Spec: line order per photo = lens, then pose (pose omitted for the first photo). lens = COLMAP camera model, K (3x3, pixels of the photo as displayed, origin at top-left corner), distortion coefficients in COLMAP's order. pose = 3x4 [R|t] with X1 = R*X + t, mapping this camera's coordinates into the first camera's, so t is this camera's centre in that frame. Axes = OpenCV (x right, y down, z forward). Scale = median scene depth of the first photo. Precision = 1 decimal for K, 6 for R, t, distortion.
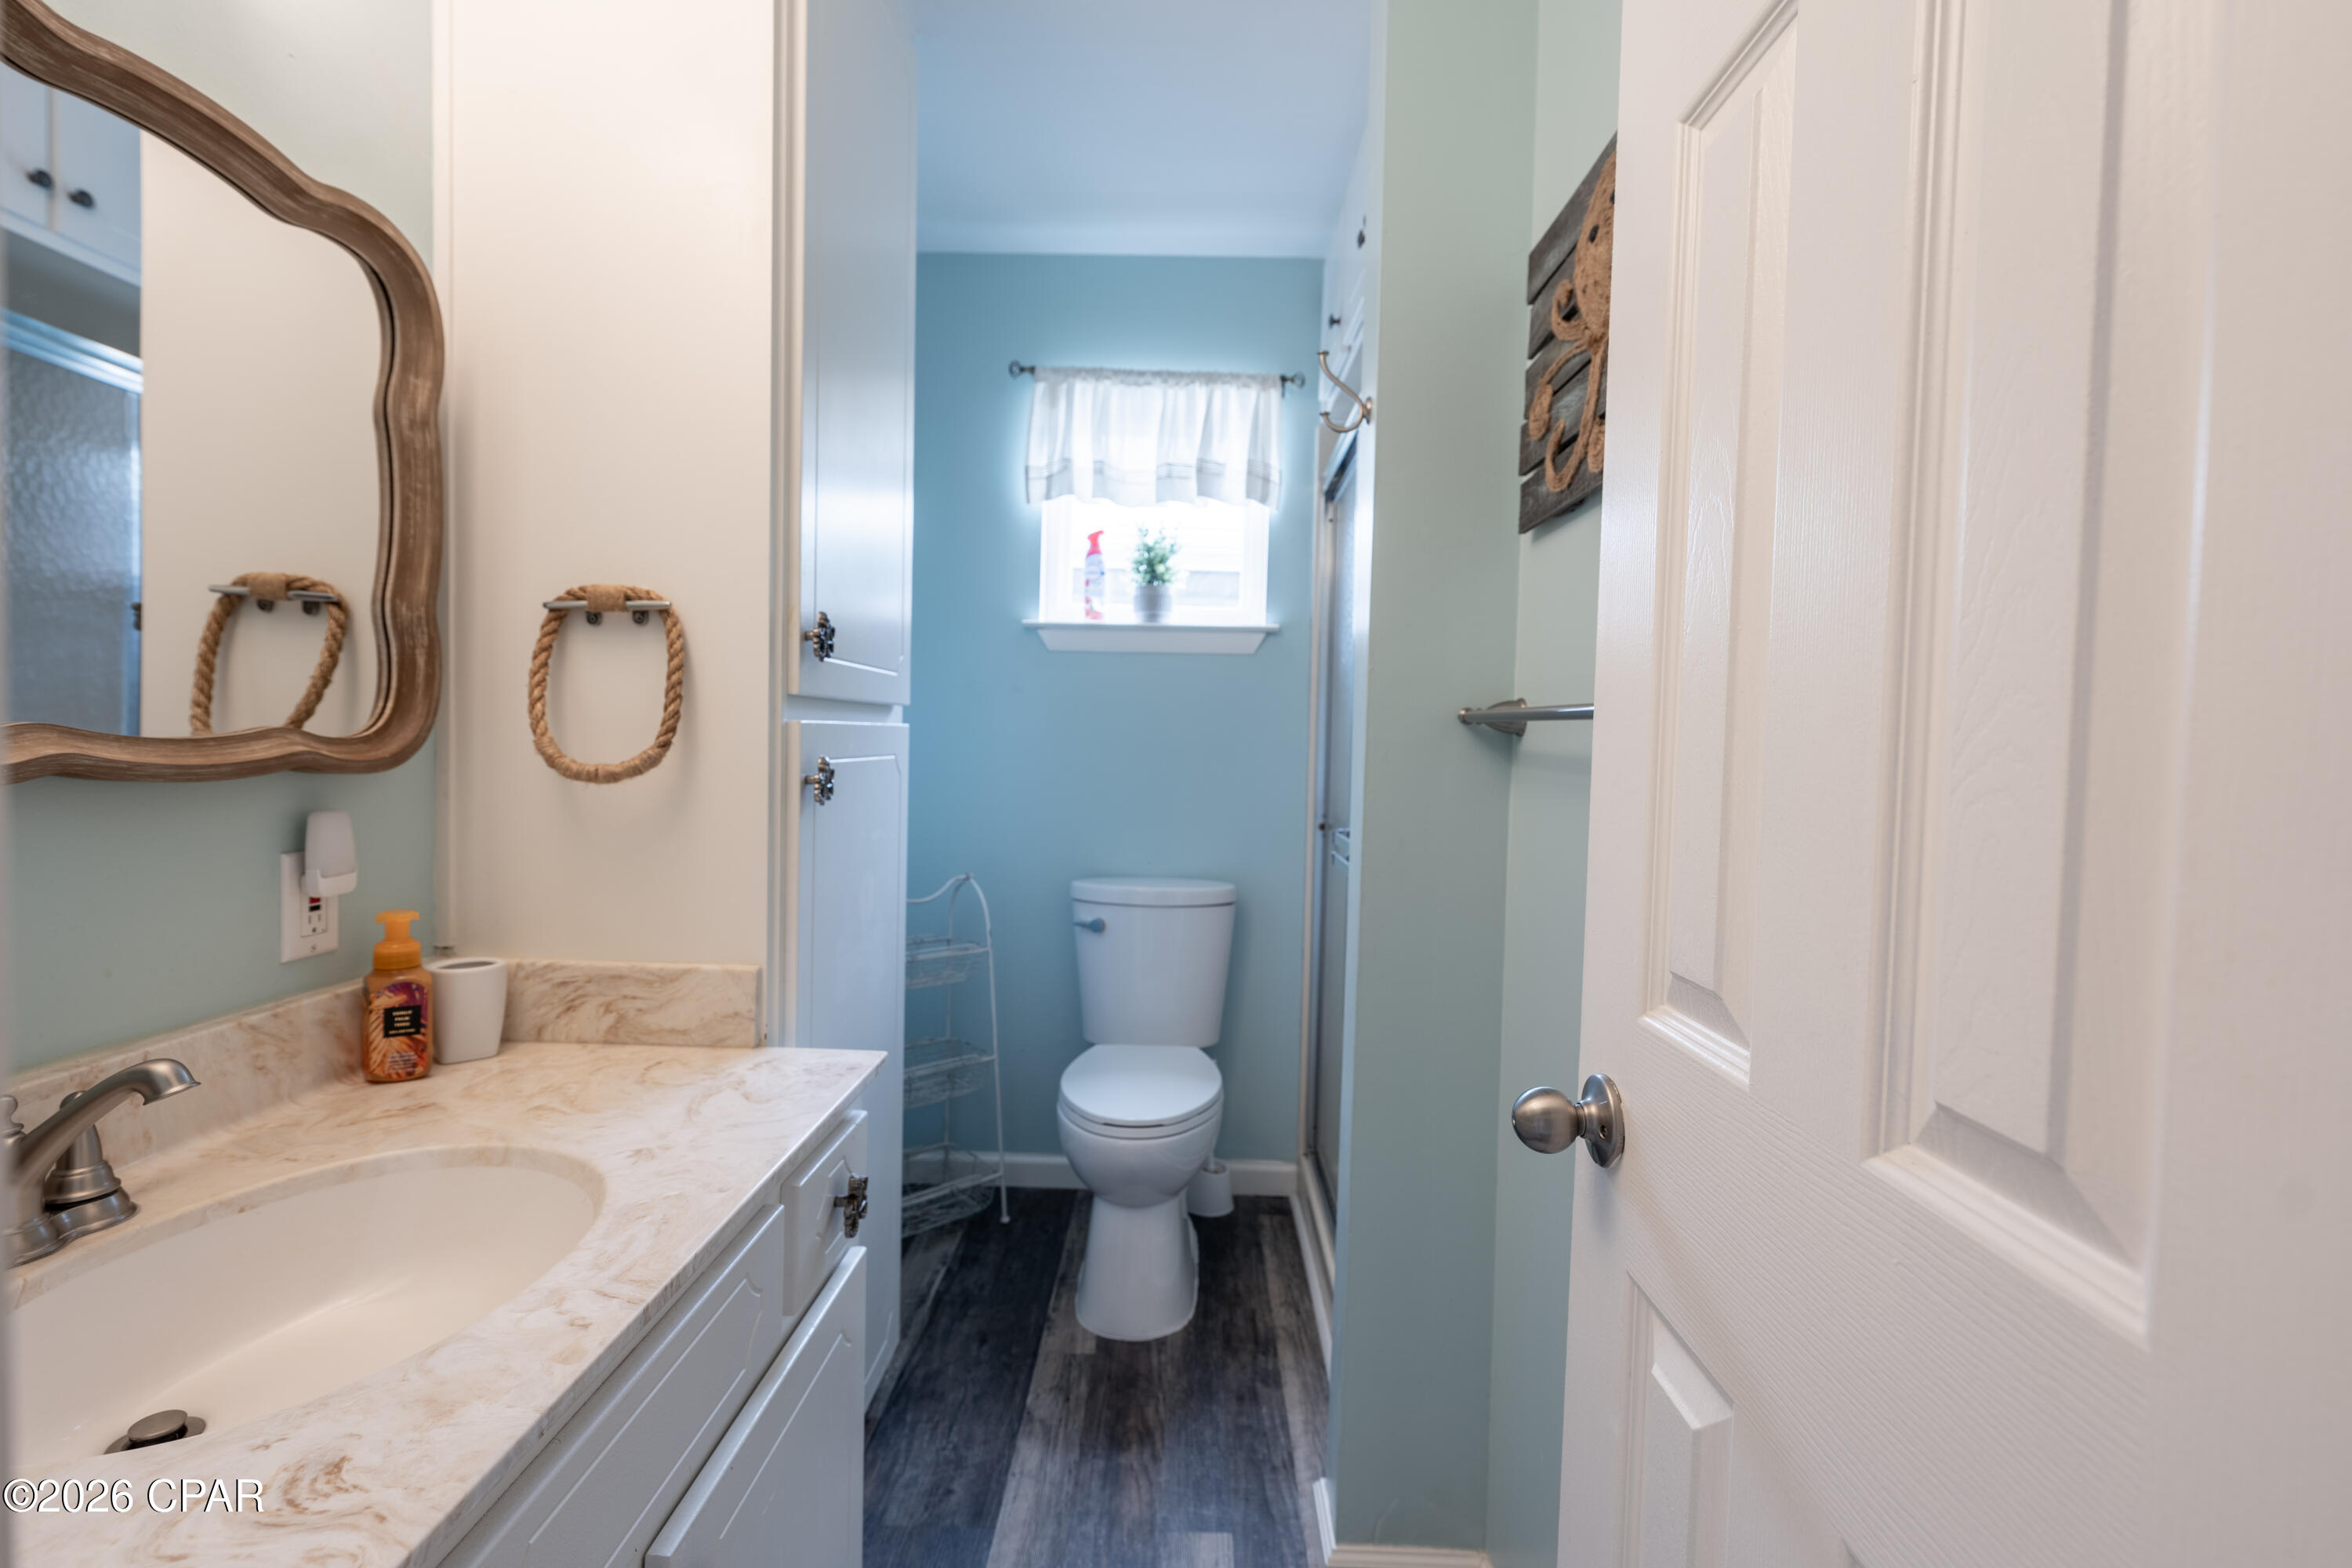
lens RADIAL K [[1088.2, 0, 1176.1], [0, 1088.2, 770.0], [0, 0, 1]] dist [0.002904, 0.000340]
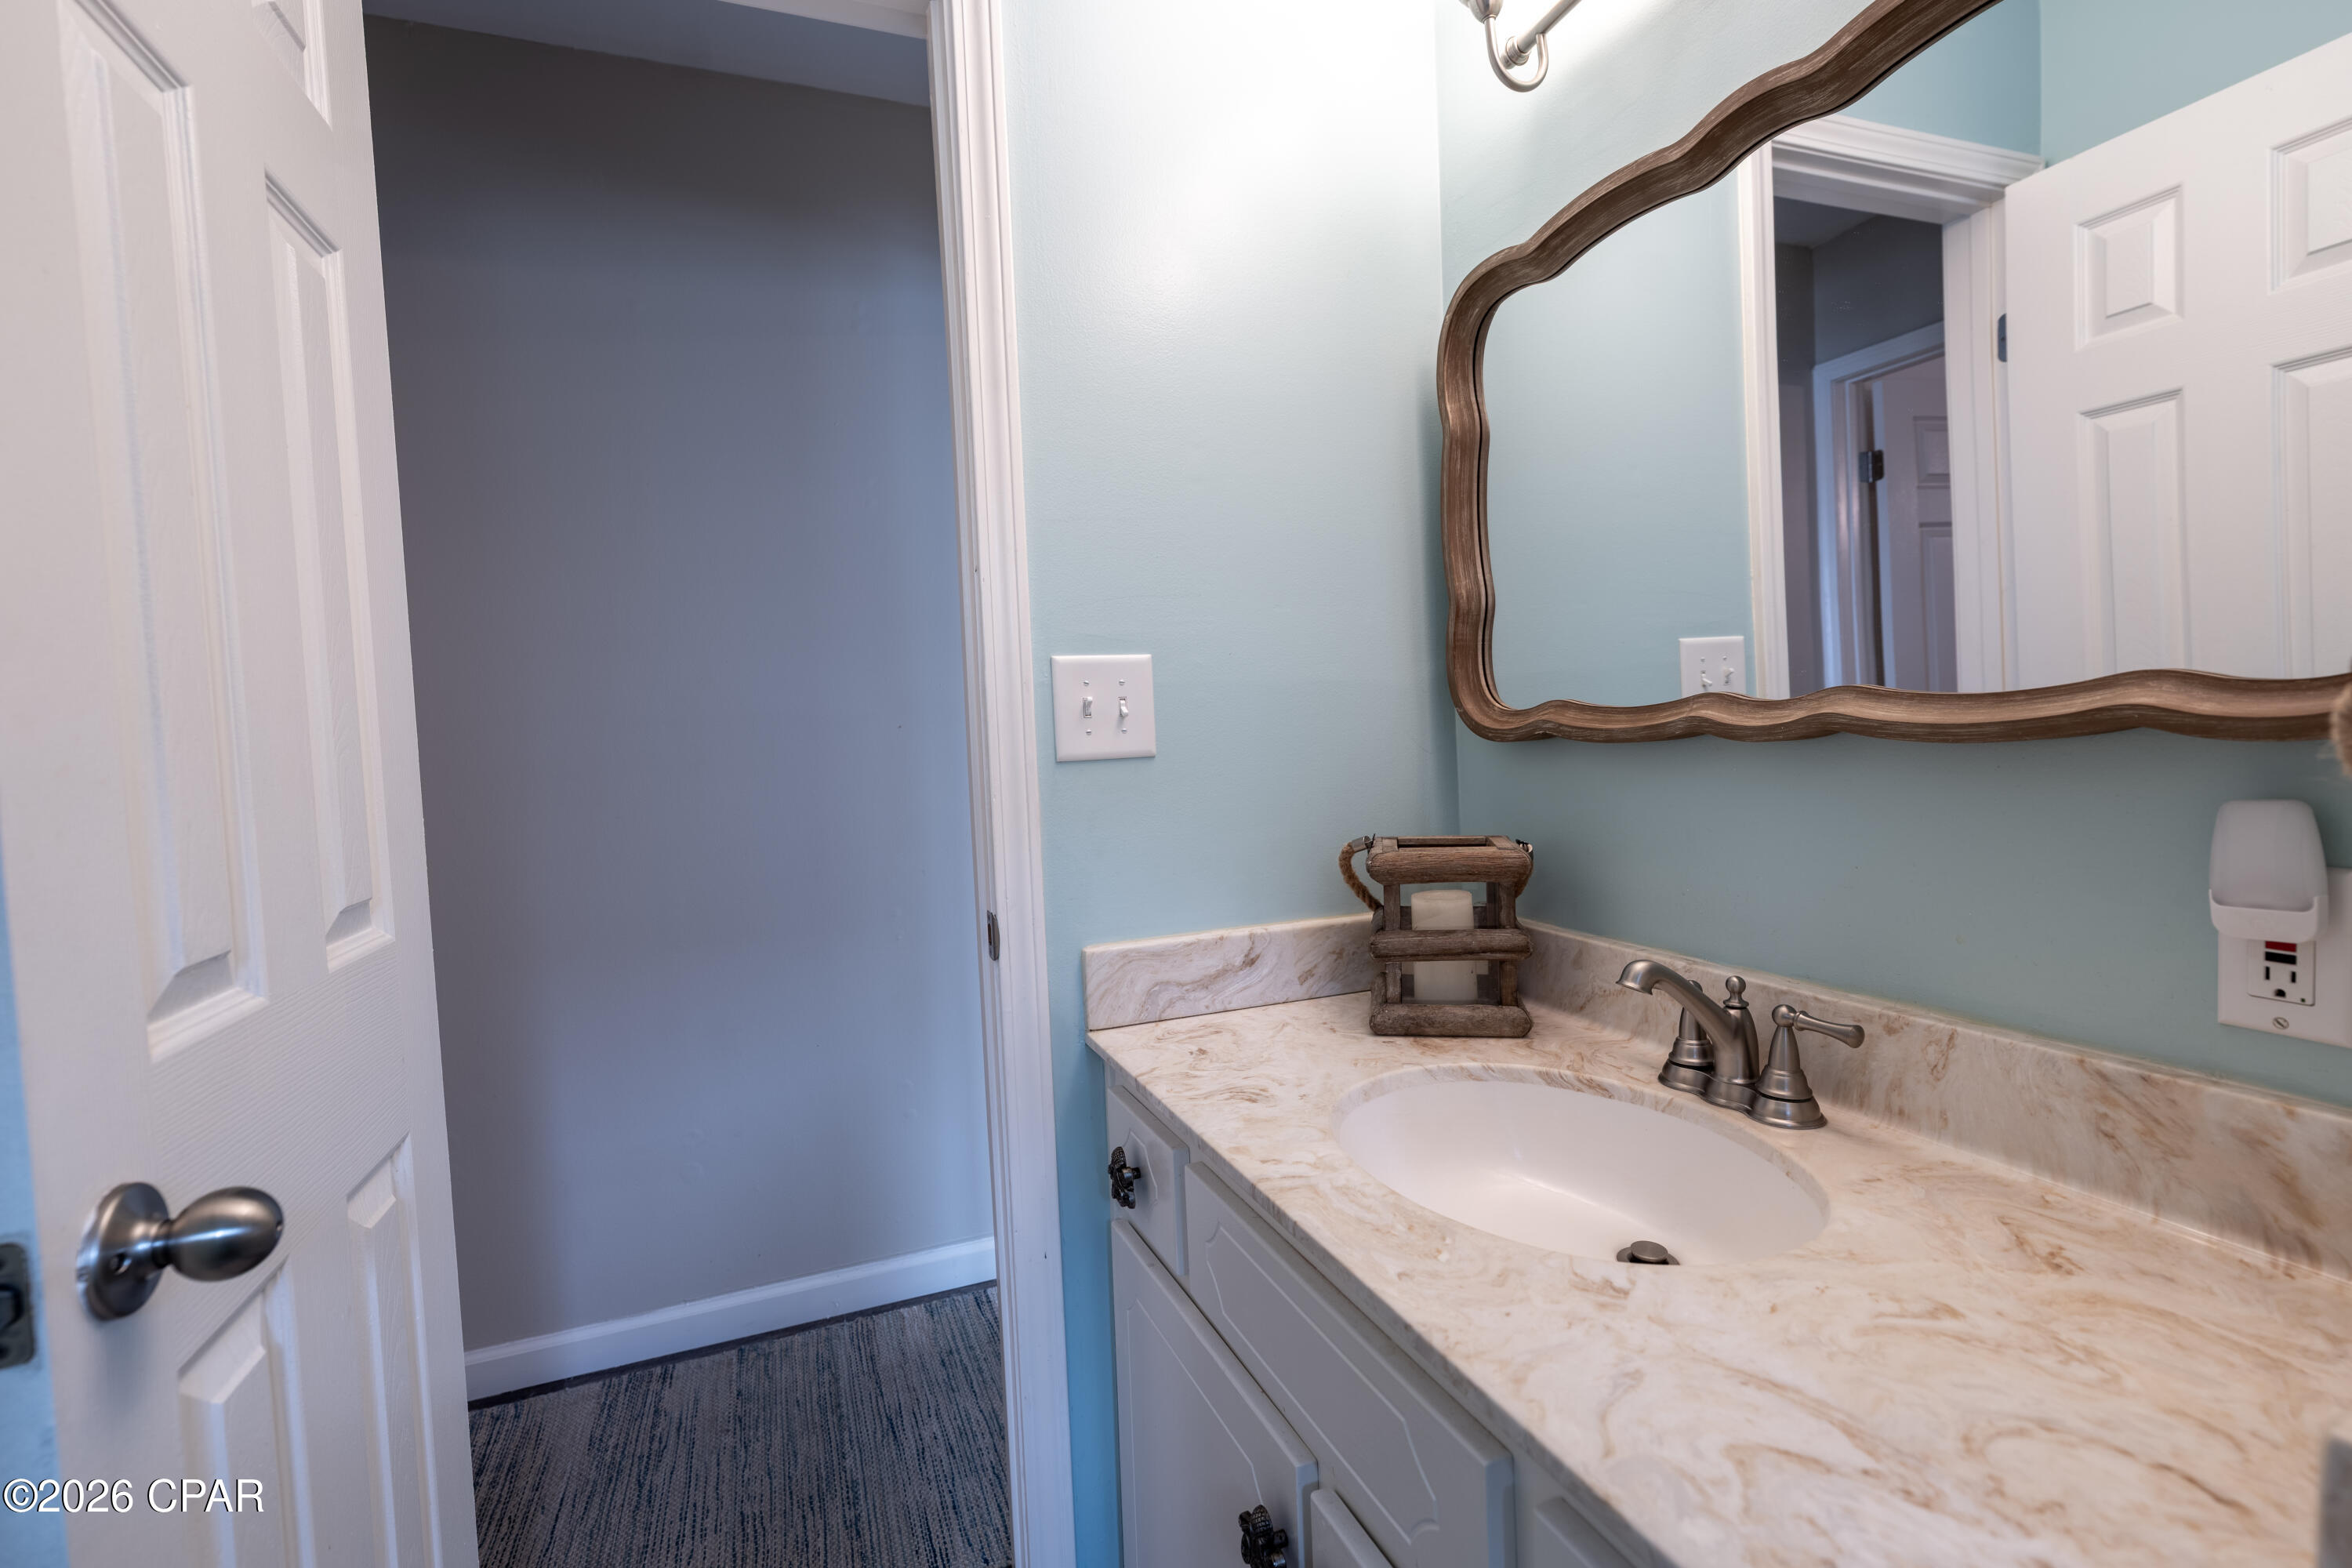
lens RADIAL K [[1088.2, 0, 1176.1], [0, 1088.2, 770.0], [0, 0, 1]] dist [0.002904, 0.000340]
pose [[-0.929788, 0.031350, -0.366759, 0.013102], [0.010165, 0.998173, 0.059554, -0.024761], [0.367956, 0.051644, -0.928408, 1.470900]]
